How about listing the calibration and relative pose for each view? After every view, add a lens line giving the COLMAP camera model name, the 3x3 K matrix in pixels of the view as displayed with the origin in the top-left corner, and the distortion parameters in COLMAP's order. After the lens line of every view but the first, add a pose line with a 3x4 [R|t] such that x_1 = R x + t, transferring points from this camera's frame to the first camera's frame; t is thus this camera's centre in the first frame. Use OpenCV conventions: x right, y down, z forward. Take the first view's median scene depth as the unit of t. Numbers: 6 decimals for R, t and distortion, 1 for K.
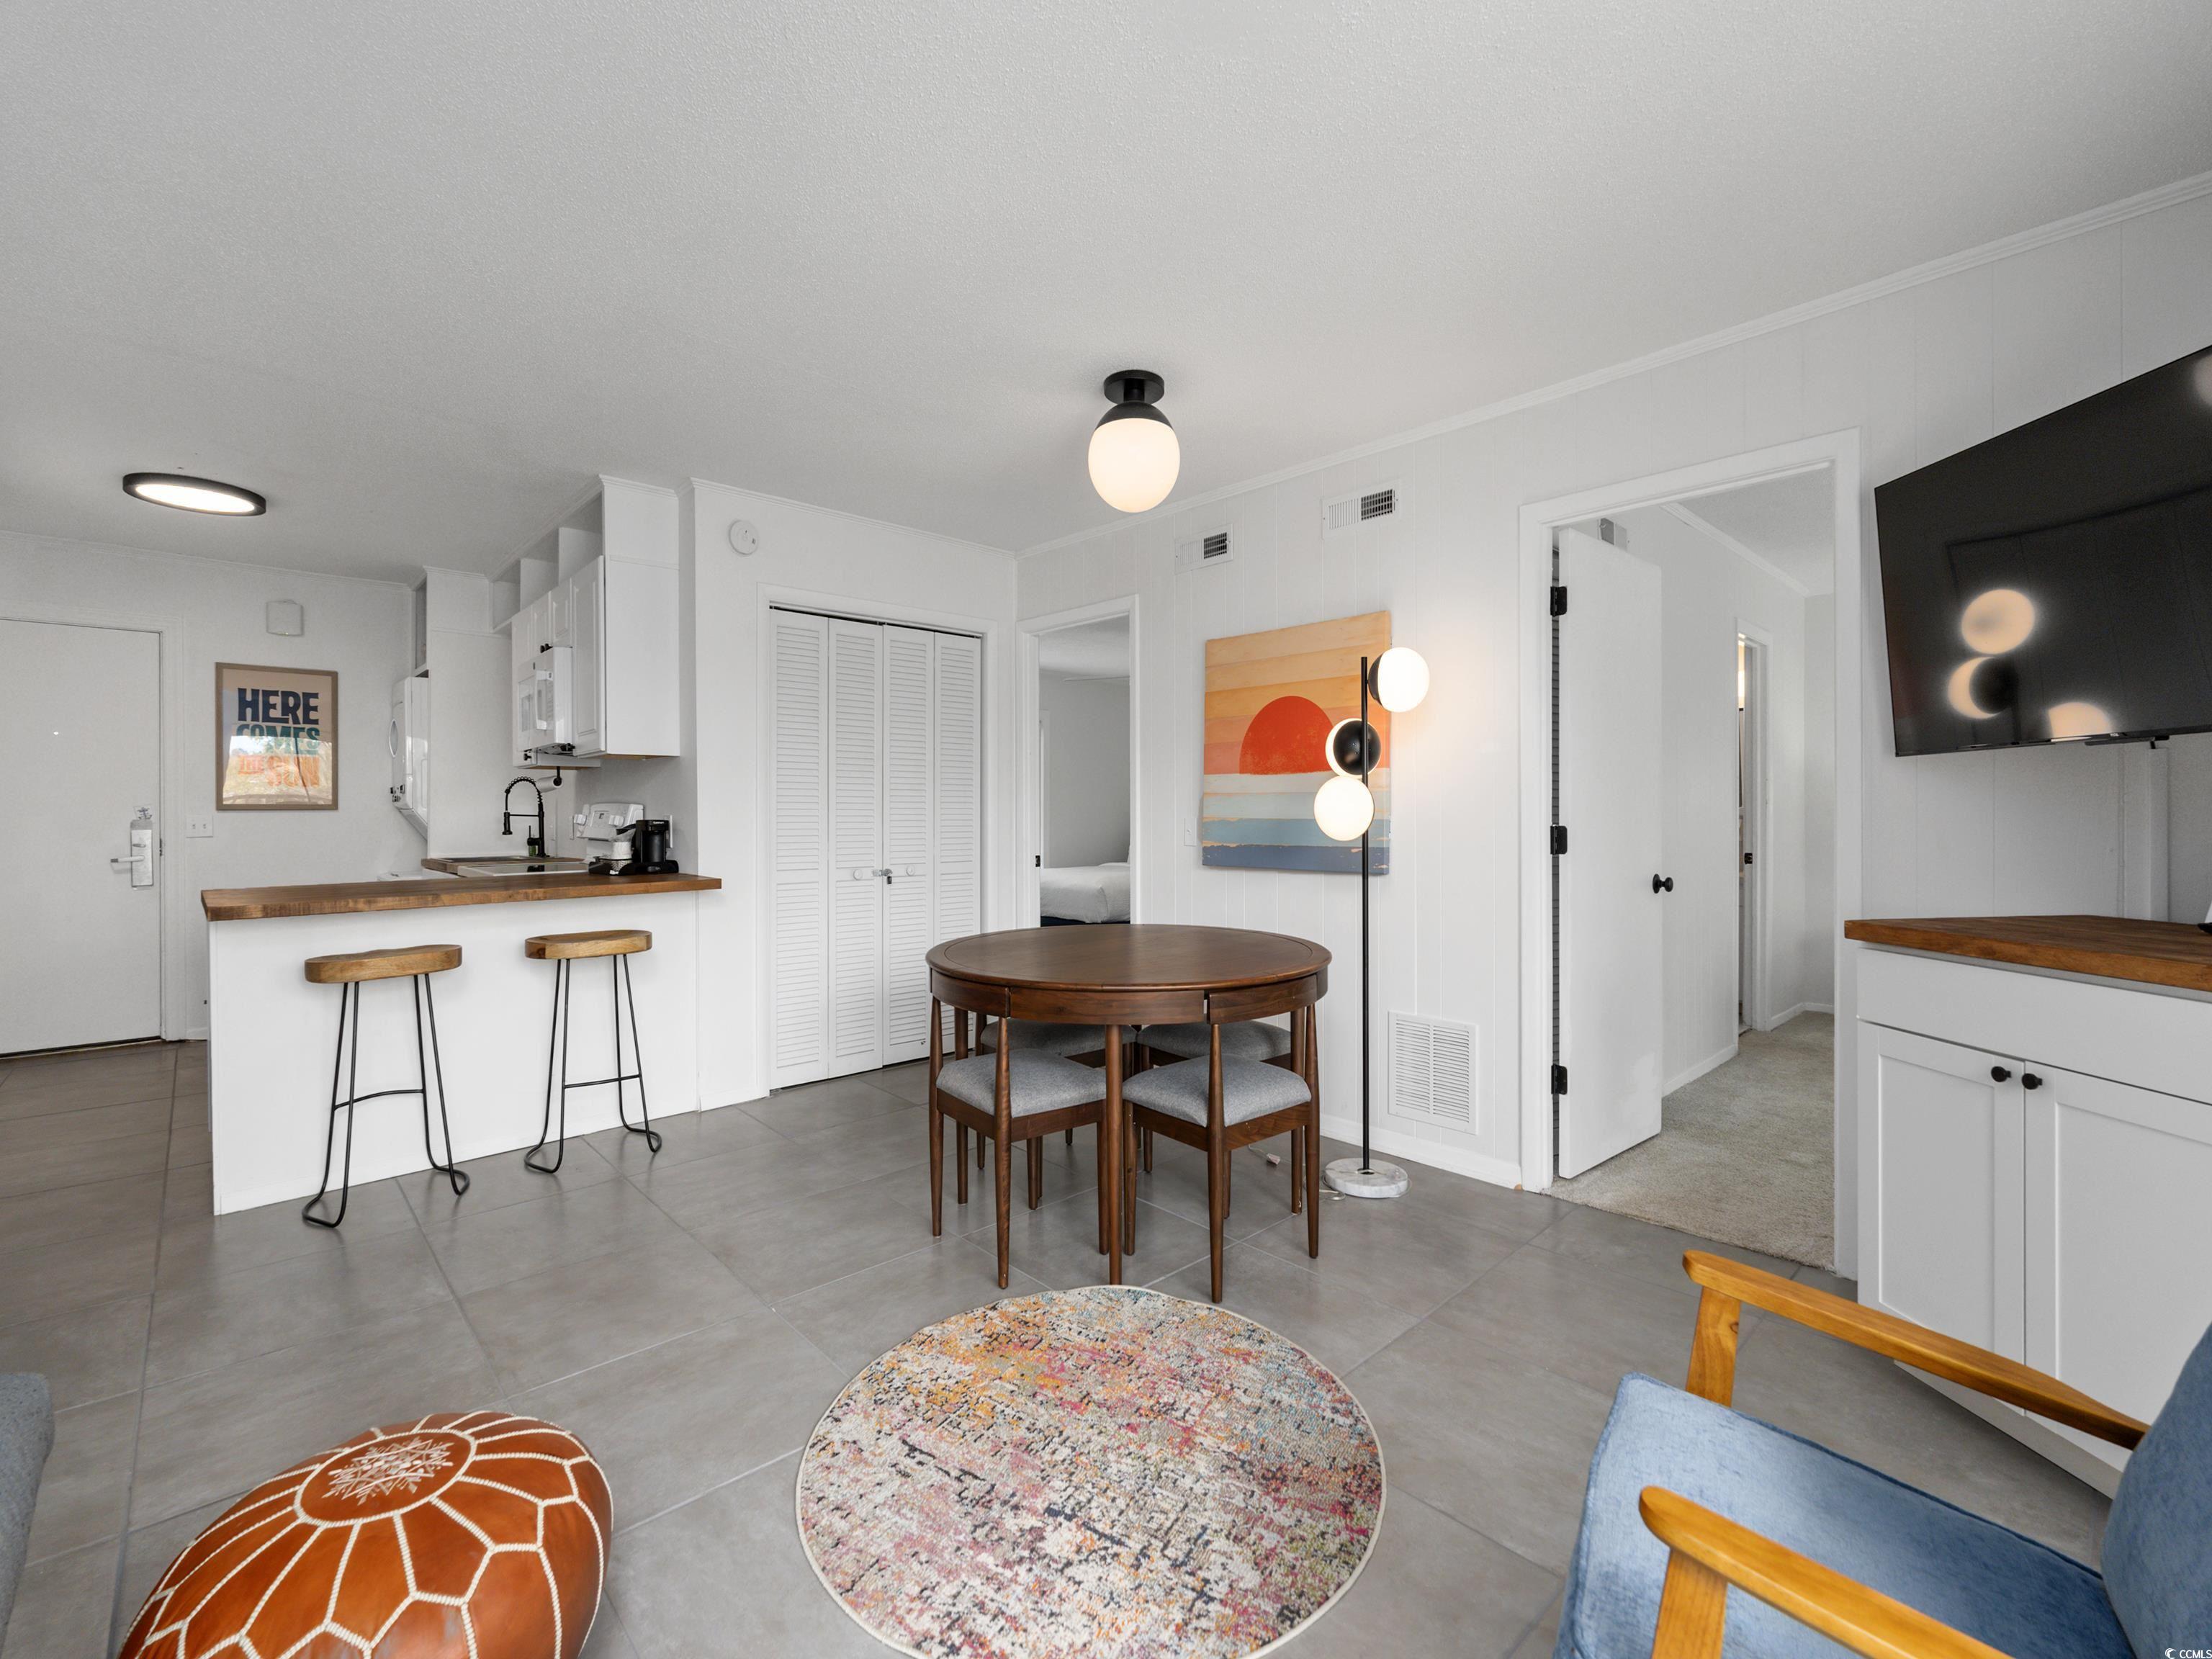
lens RADIAL K [[988.9, 0, 1101.0], [0, 988.9, 813.4], [0, 0, 1]] dist [-0.002327, -0.001967]
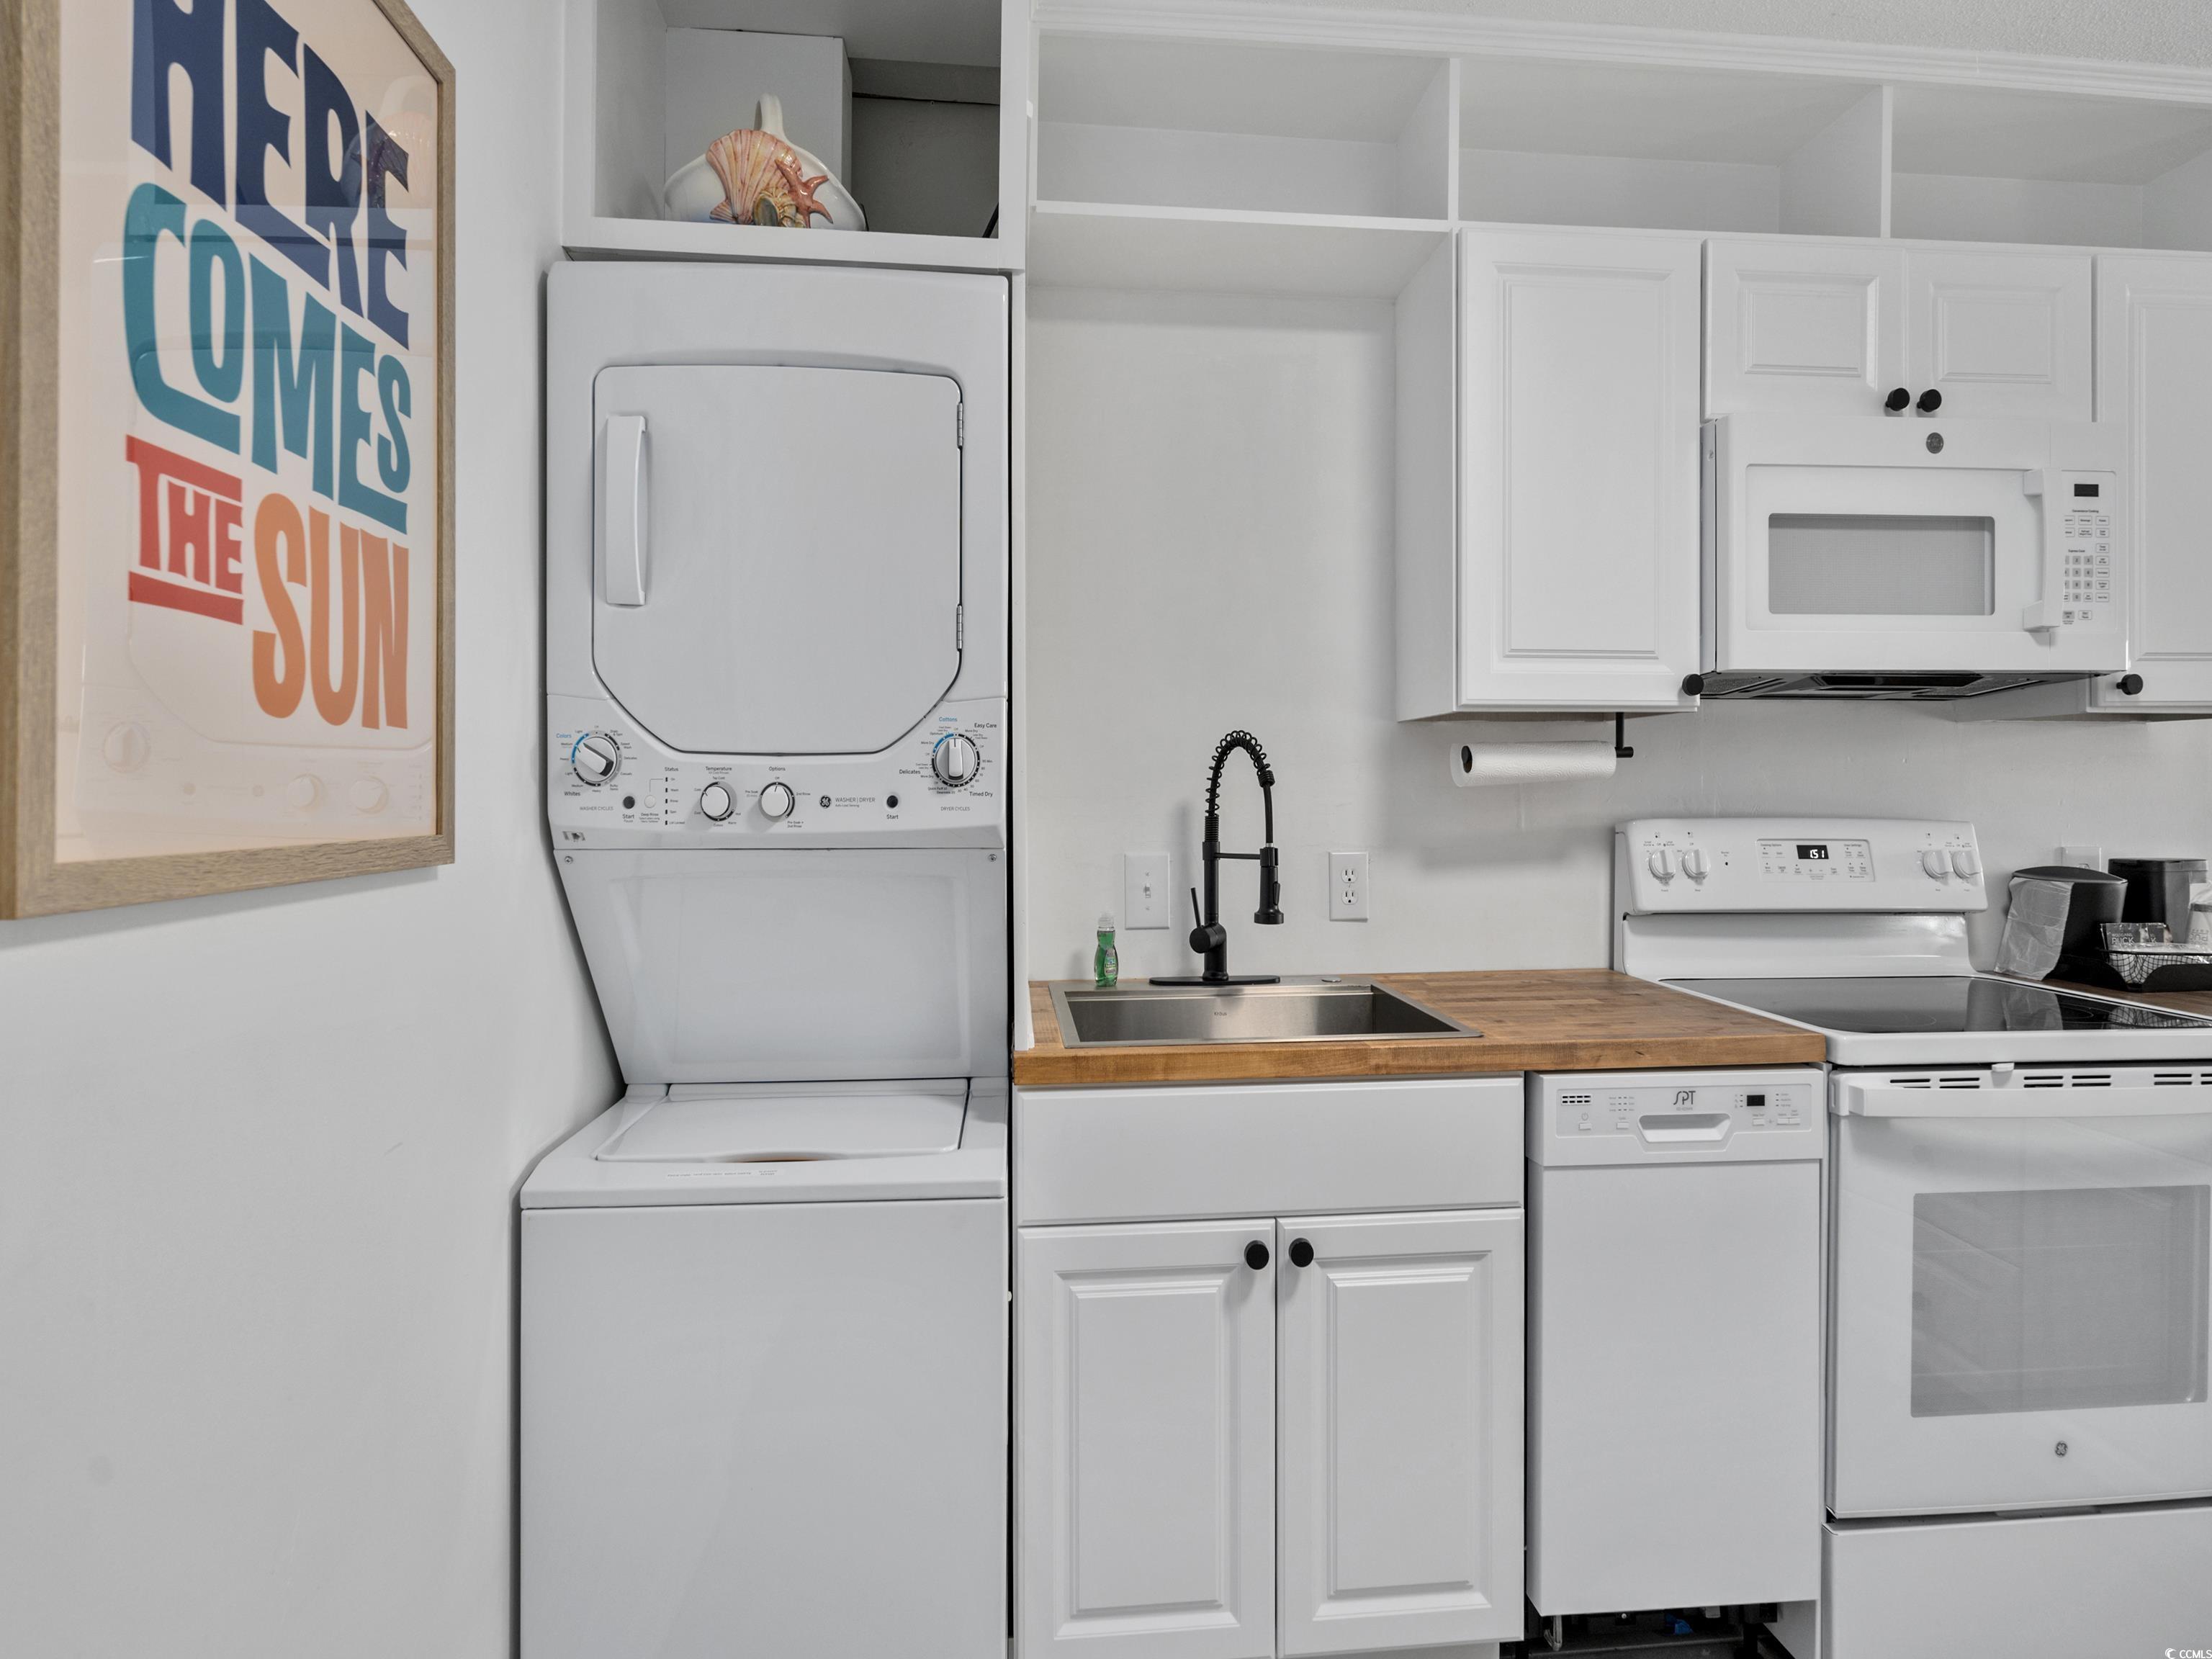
lens RADIAL K [[1169.8, 0, 1097.6], [0, 1169.8, 793.7], [0, 0, 1]] dist [0.001444, -0.001828]
pose [[0.597942, 0.001103, 0.801539, -1.551743], [-0.000239, 0.999999, -0.001198, -0.028675], [-0.801540, 0.000525, 0.597941, 1.398819]]
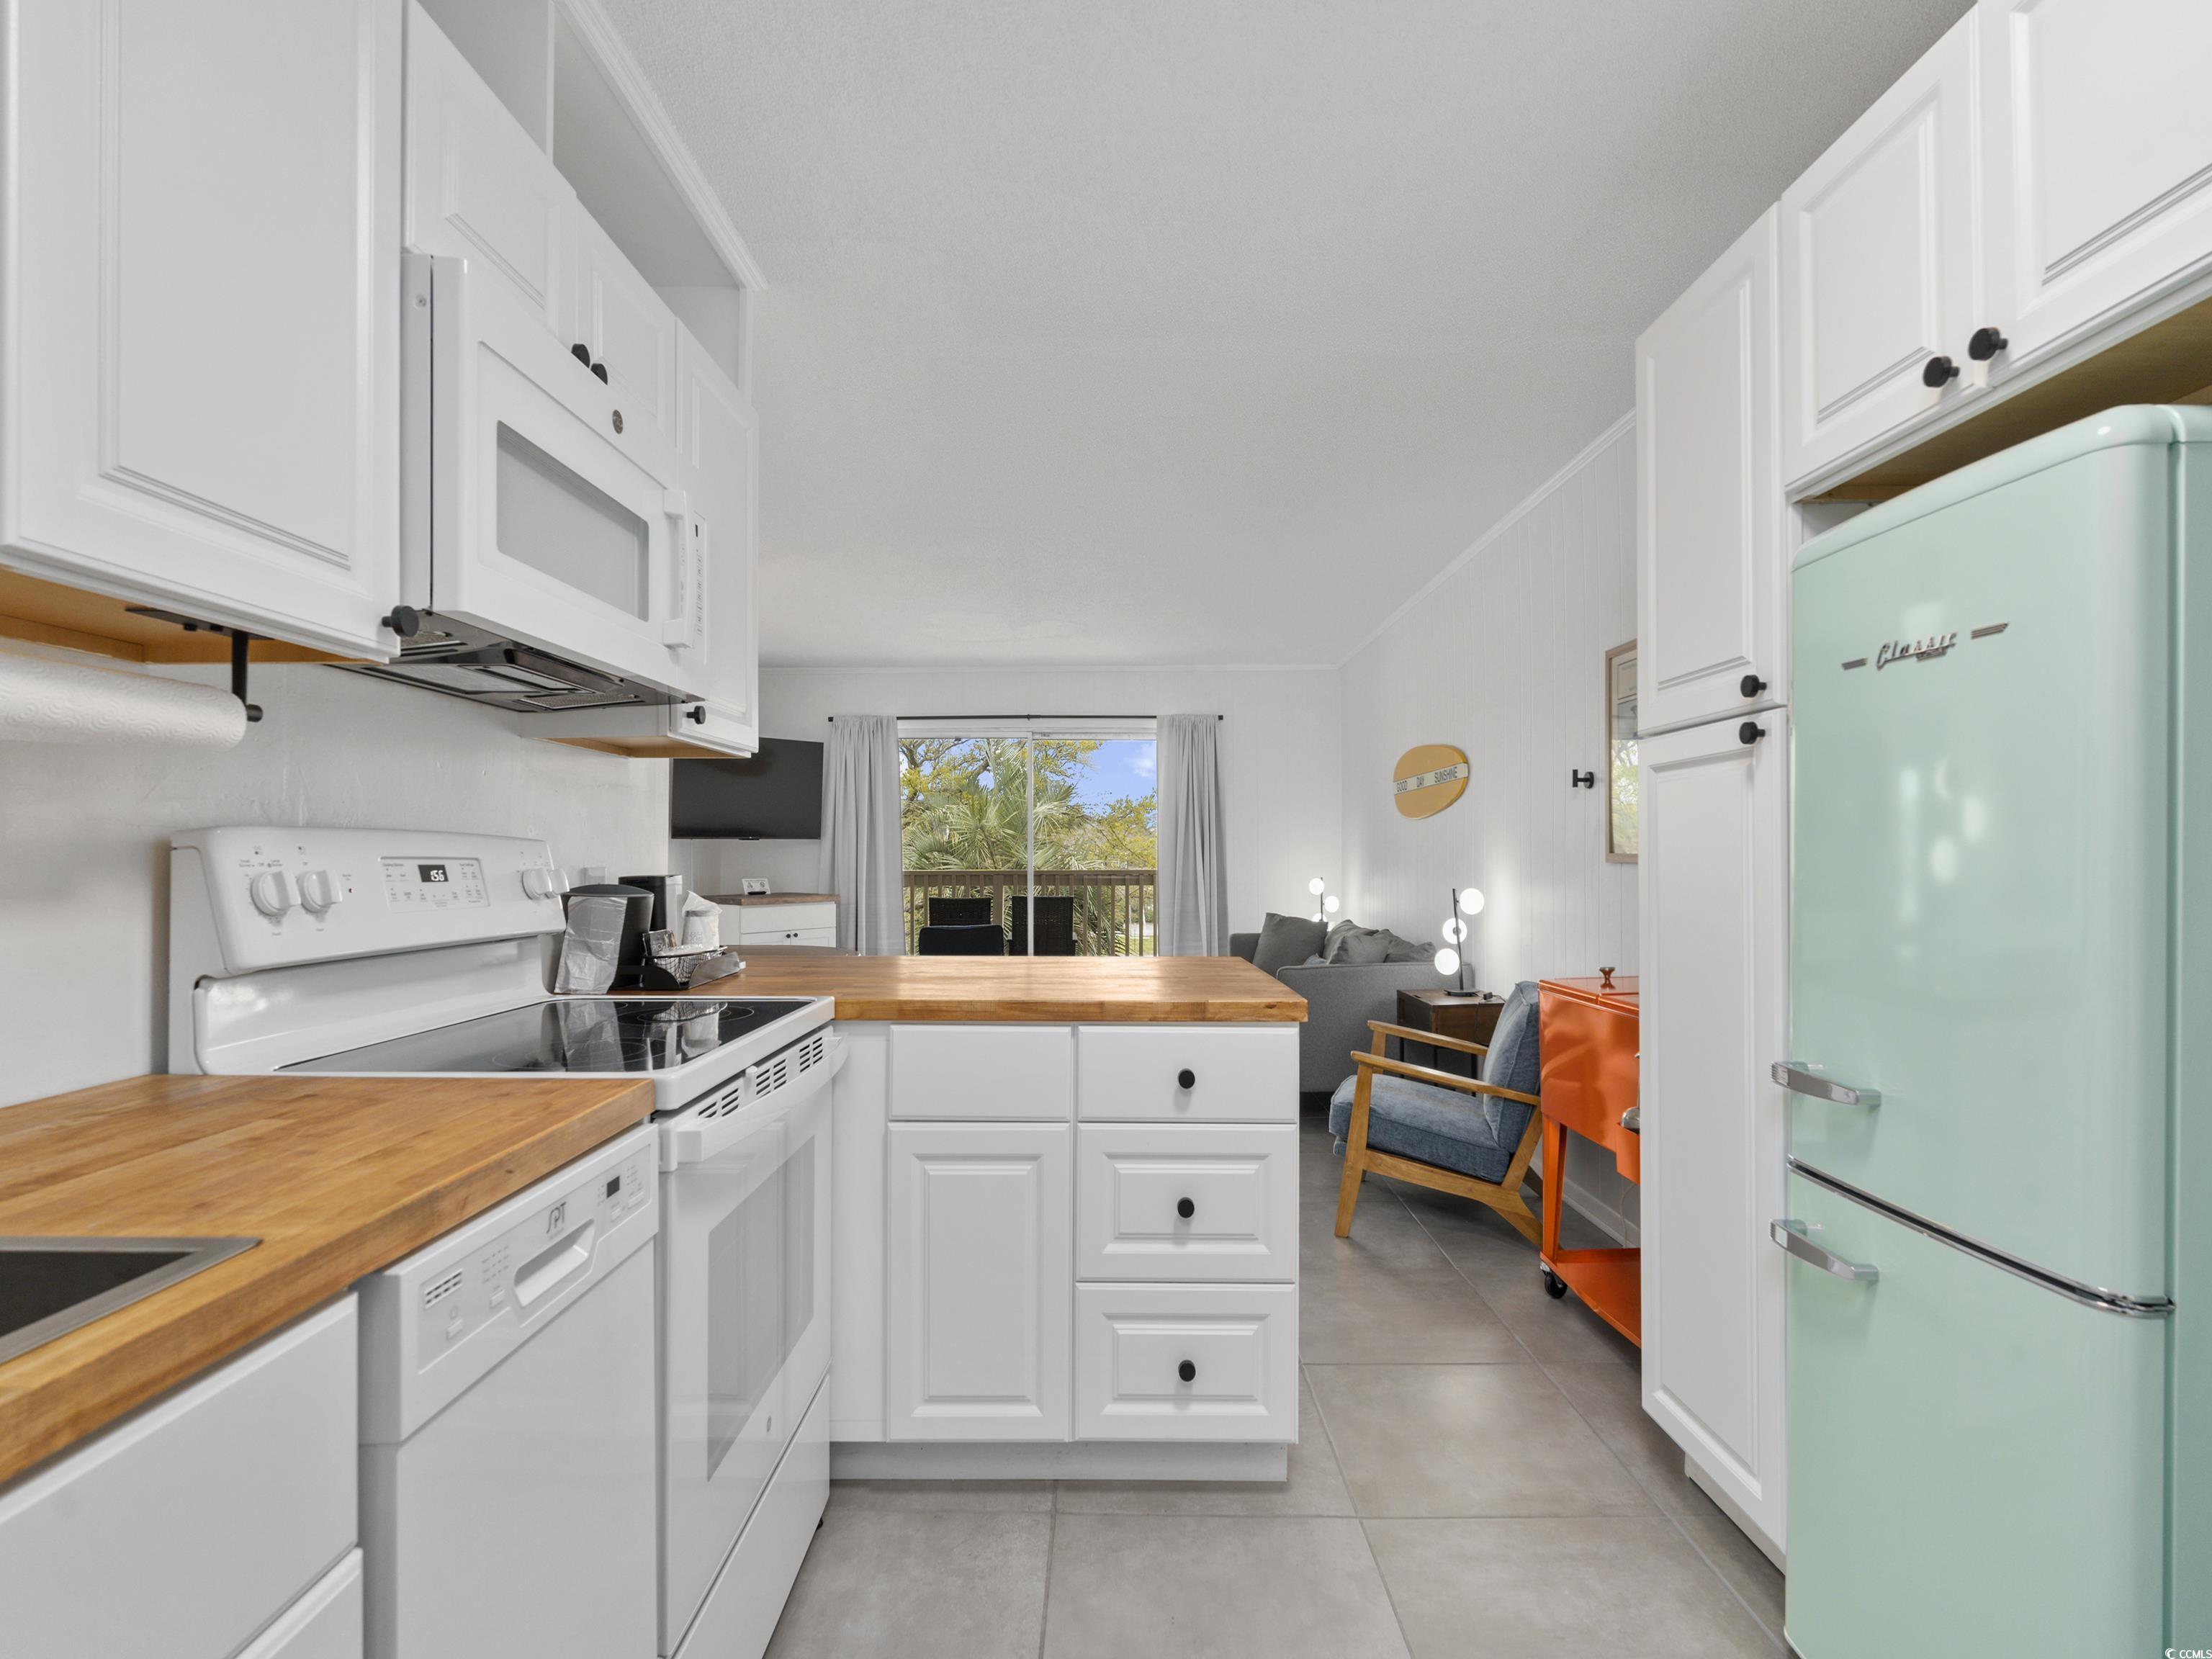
lens RADIAL K [[988.9, 0, 1108.0], [0, 988.9, 854.6], [0, 0, 1]] dist [-0.002327, -0.001967]
pose [[-0.738648, 0.007445, 0.674050, -1.305077], [0.006590, 0.999971, -0.003824, -0.000470], [-0.674059, 0.001618, -0.738676, 1.601554]]
